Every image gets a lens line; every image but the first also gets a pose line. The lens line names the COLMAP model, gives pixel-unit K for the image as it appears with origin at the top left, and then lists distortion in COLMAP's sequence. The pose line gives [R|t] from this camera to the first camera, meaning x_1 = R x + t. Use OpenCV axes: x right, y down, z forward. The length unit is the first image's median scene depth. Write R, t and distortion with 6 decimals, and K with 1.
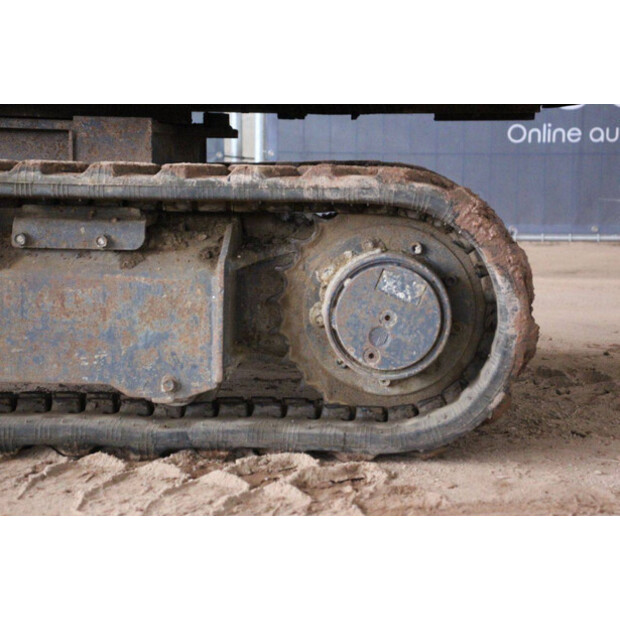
lens RADIAL K [[1471.1, 0, 310.0], [0, 1471.1, 310.0], [0, 0, 1]] dist [0.367335, 0.502190]
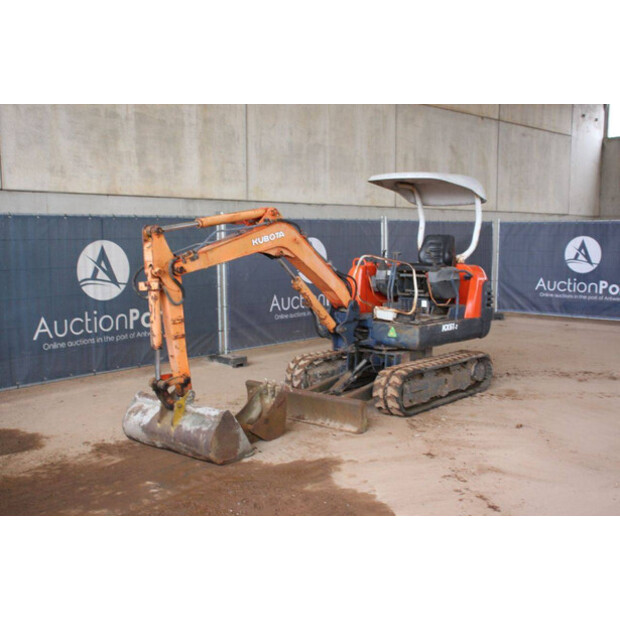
lens RADIAL K [[731.5, 0, 310.0], [0, 731.5, 310.0], [0, 0, 1]] dist [0.006157, 0.019976]
pose [[0.605351, -0.092127, 0.790609, -3.222301], [0.094532, 0.994570, 0.043513, -0.526451], [-0.790325, 0.048397, 0.610773, -0.531035]]
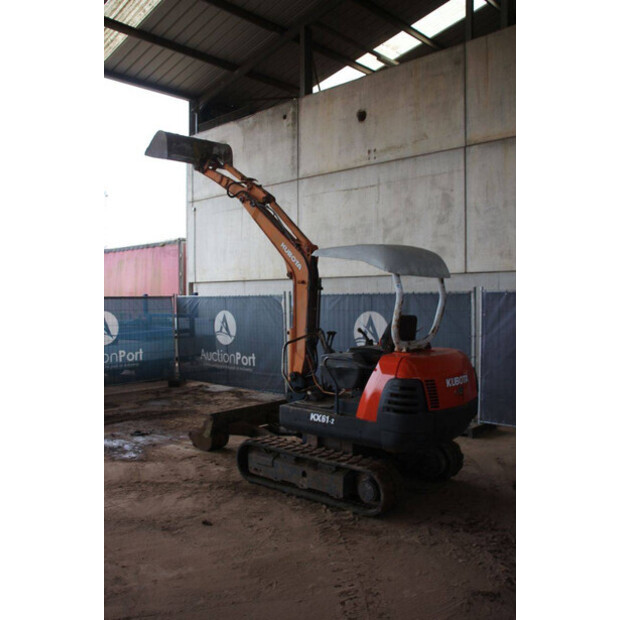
lens RADIAL K [[567.6, 0, 310.0], [0, 567.6, 310.0], [0, 0, 1]] dist [-0.159684, 0.228055]
pose [[0.797604, -0.000969, -0.603180, 1.159885], [-0.053089, 0.996005, -0.071801, -0.515560], [0.600840, 0.089291, 0.794367, -0.877103]]
